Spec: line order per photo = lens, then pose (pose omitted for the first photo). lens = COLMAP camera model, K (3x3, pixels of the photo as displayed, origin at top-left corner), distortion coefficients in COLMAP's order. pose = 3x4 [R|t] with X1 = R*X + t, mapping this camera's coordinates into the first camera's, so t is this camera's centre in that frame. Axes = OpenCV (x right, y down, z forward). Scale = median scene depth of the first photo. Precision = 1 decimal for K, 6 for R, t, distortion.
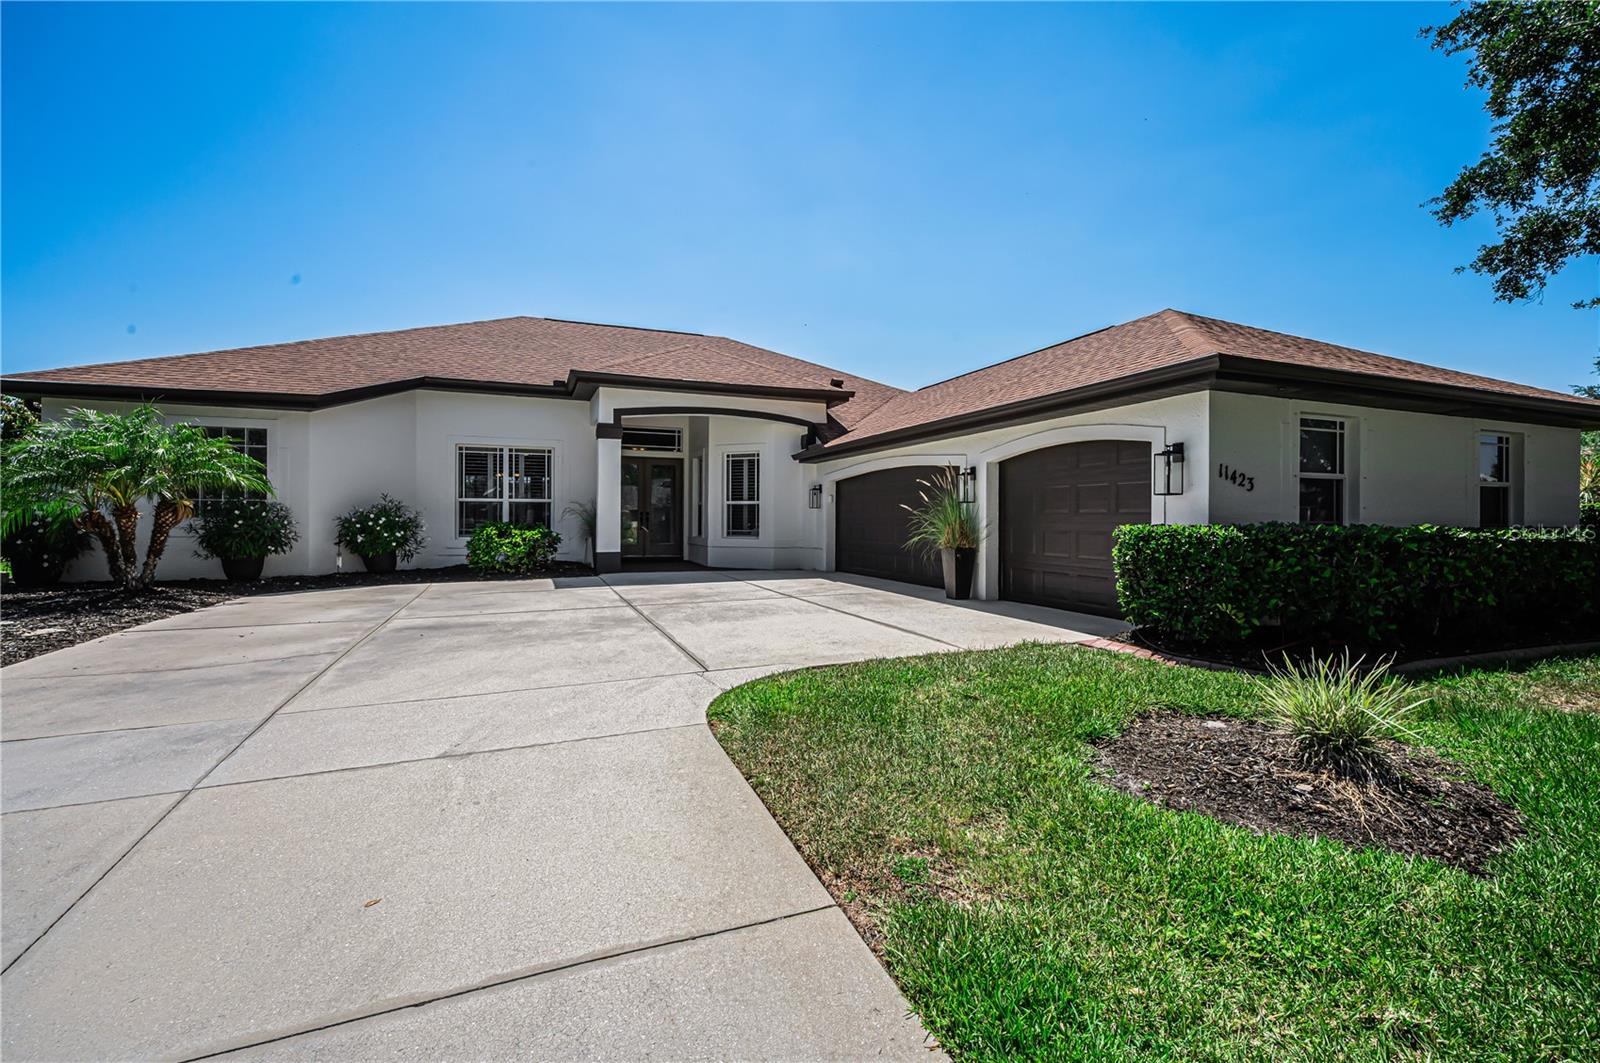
lens RADIAL K [[695.5, 0, 793.7], [0, 695.5, 520.4], [0, 0, 1]] dist [0.000534, 0.000843]
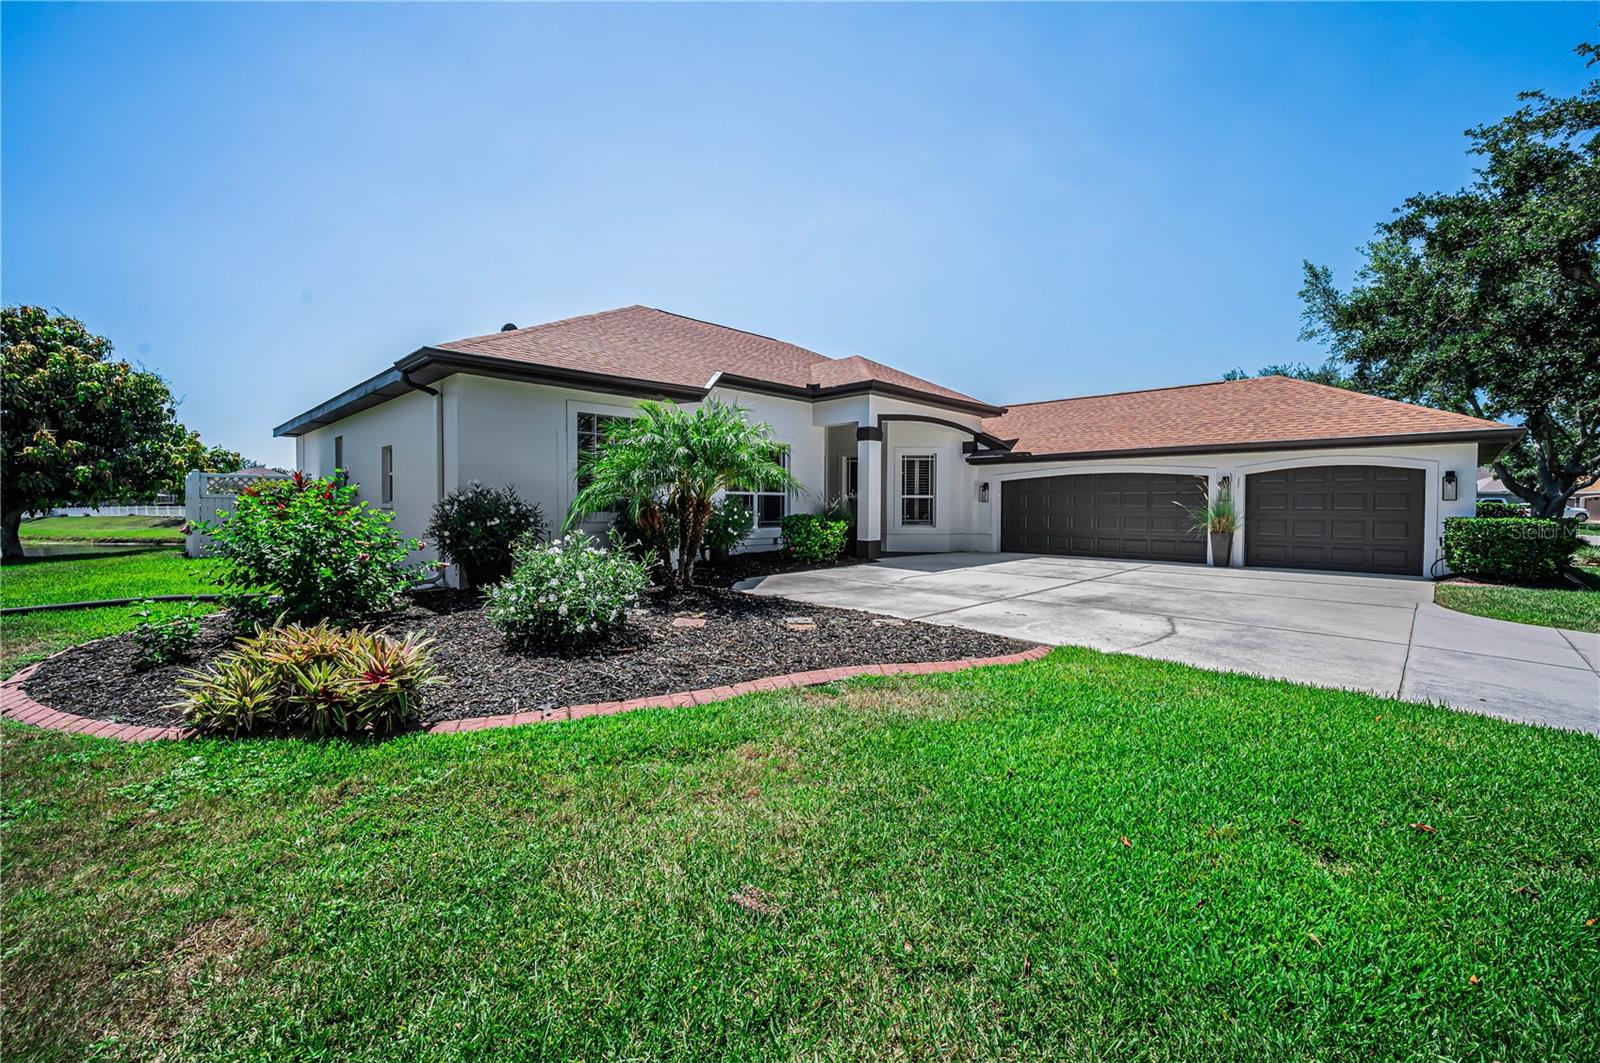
lens RADIAL K [[695.5, 0, 794.6], [0, 695.5, 527.9], [0, 0, 1]] dist [0.000534, 0.000843]
pose [[0.906052, -0.012696, 0.422977, -0.915460], [0.001103, 0.999617, 0.027642, -0.007400], [-0.423166, -0.024579, 0.905719, 0.027712]]
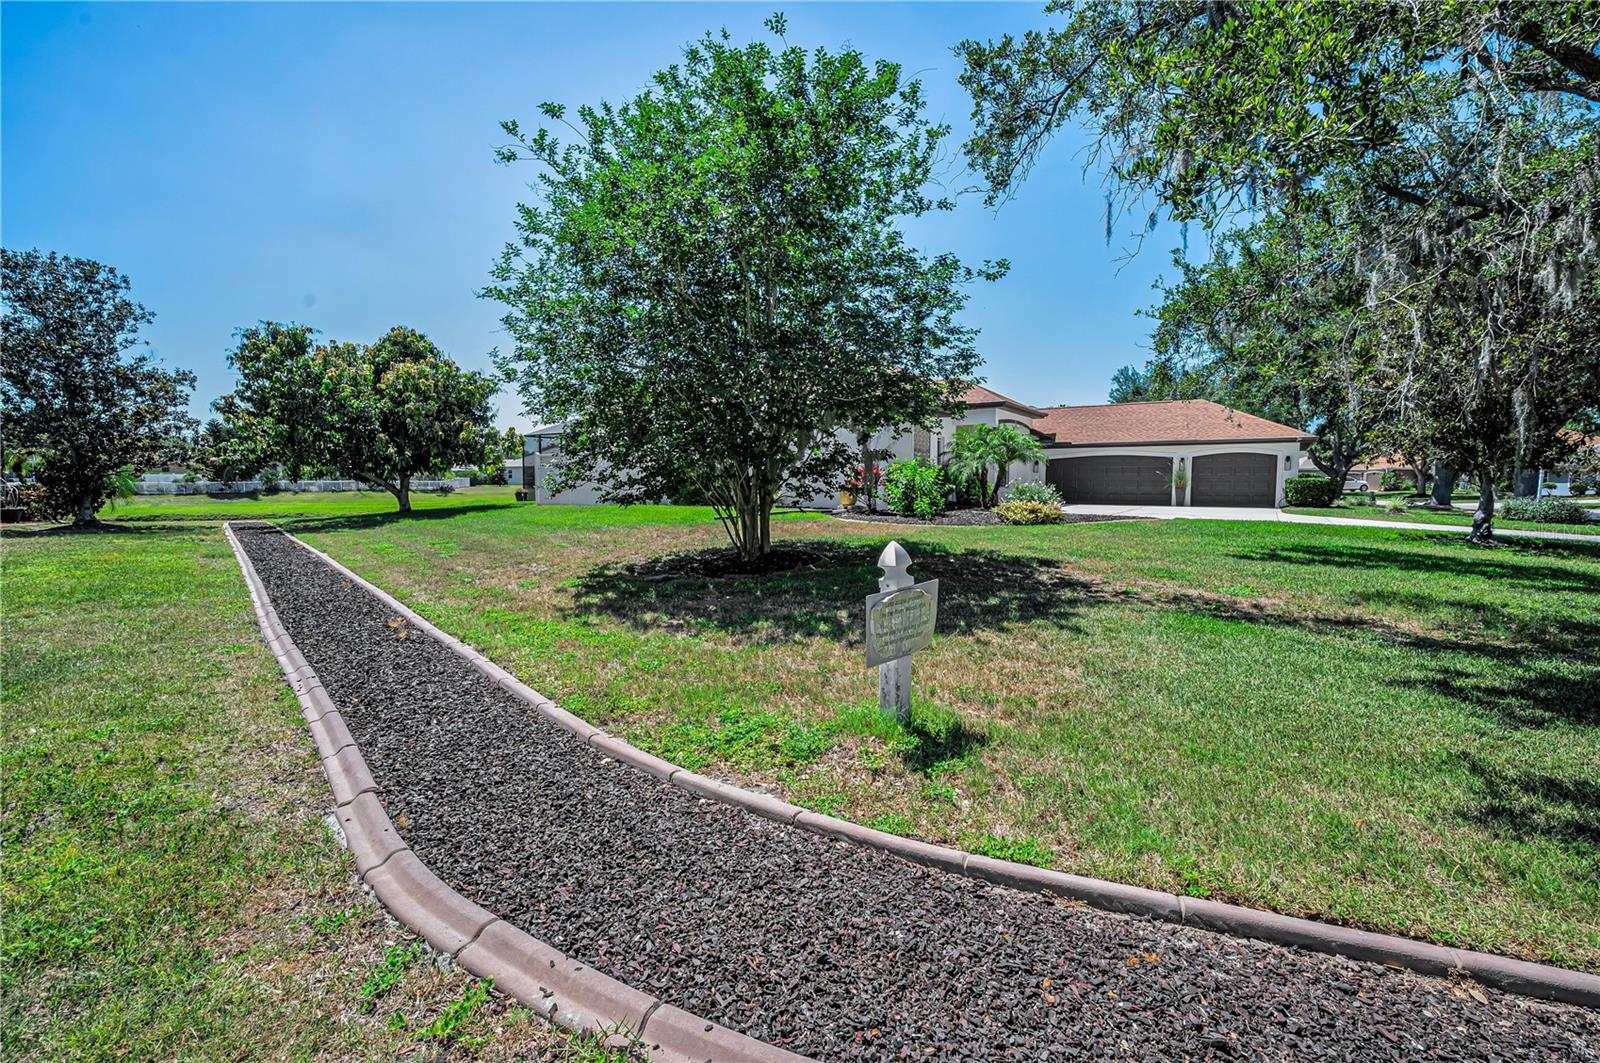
lens RADIAL K [[708.3, 0, 802.9], [0, 708.3, 539.5], [0, 0, 1]] dist [-0.025687, -0.000979]
pose [[0.826363, -0.047023, 0.561172, -1.911451], [0.004631, 0.997041, 0.076726, 0.018010], [-0.563119, -0.060805, 0.824136, -0.343181]]
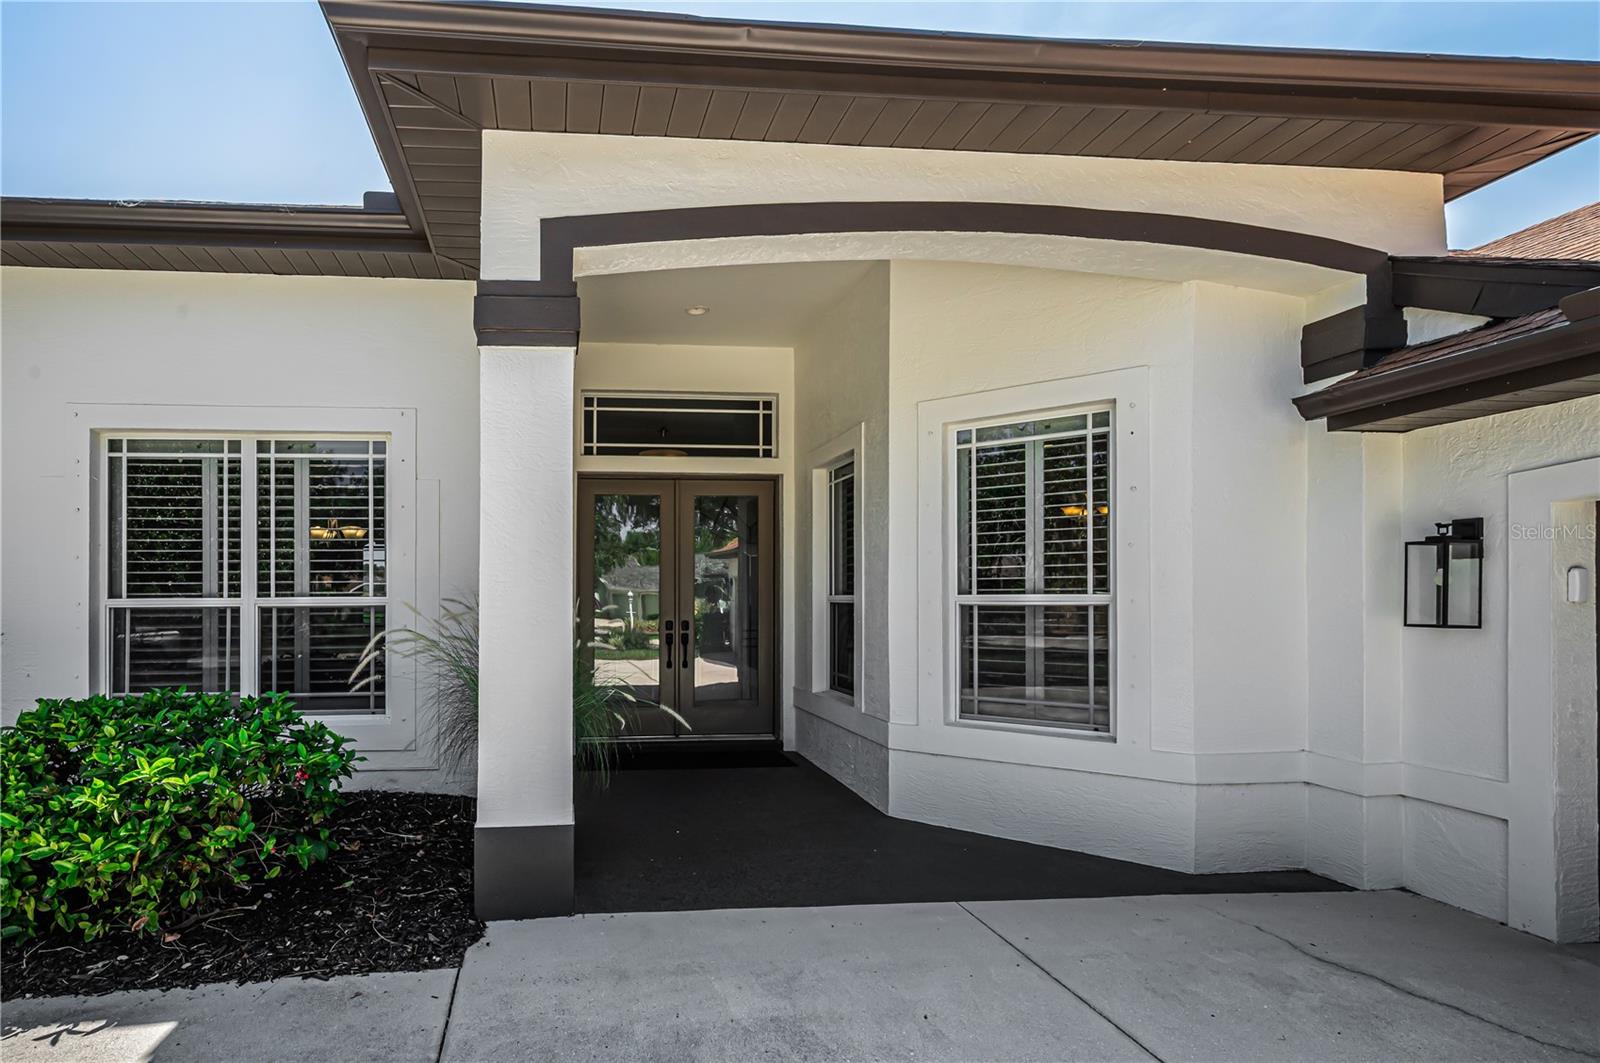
lens RADIAL K [[708.3, 0, 610.7], [0, 708.3, 589.1], [0, 0, 1]] dist [-0.025687, -0.000979]
pose [[0.951580, -0.009862, -0.307242, -0.174808], [0.007531, 0.999933, -0.008770, -0.034844], [0.307308, 0.006031, 0.951591, 0.829178]]
